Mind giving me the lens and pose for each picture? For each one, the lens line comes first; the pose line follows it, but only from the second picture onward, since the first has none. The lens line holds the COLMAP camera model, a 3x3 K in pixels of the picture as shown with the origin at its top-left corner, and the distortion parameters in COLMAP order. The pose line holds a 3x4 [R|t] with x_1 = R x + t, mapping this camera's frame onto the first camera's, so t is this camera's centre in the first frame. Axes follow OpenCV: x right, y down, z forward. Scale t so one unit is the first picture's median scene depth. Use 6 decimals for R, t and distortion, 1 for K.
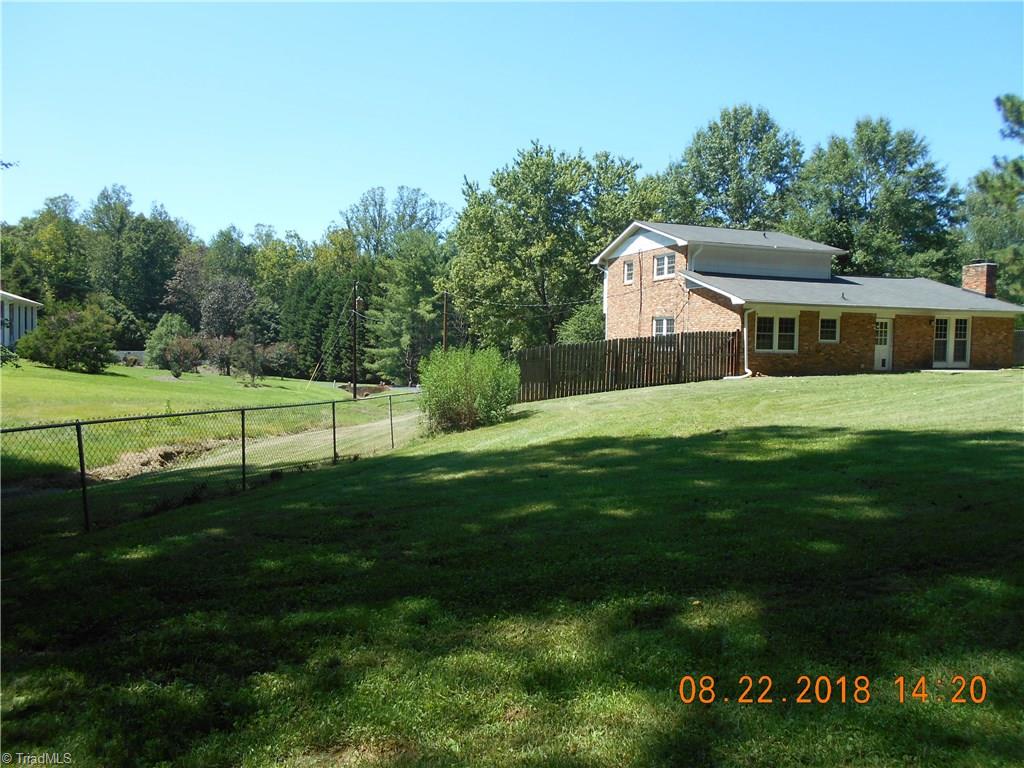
lens RADIAL K [[788.7, 0, 508.8], [0, 788.7, 380.6], [0, 0, 1]] dist [0.009229, 0.006007]
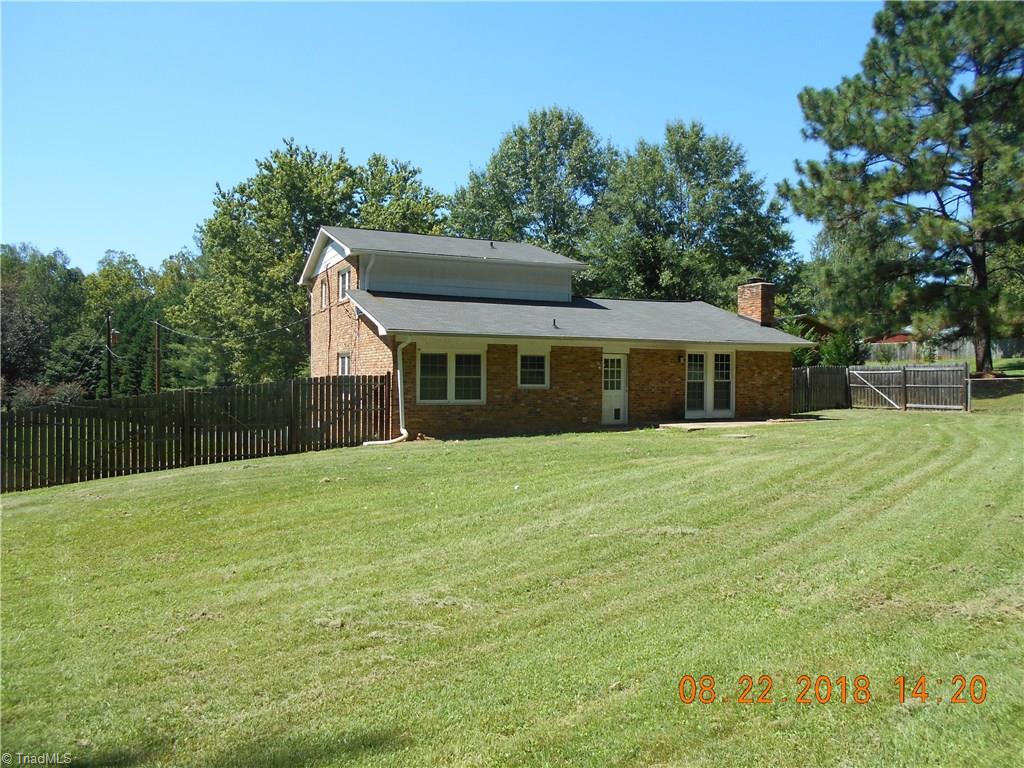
lens RADIAL K [[794.5, 0, 513.6], [0, 794.5, 387.9], [0, 0, 1]] dist [-0.085138, 0.151406]
pose [[0.994831, -0.011652, 0.100878, 0.291784], [0.014668, 0.999466, -0.029208, -0.025708], [-0.100484, 0.030537, 0.994470, 0.264333]]
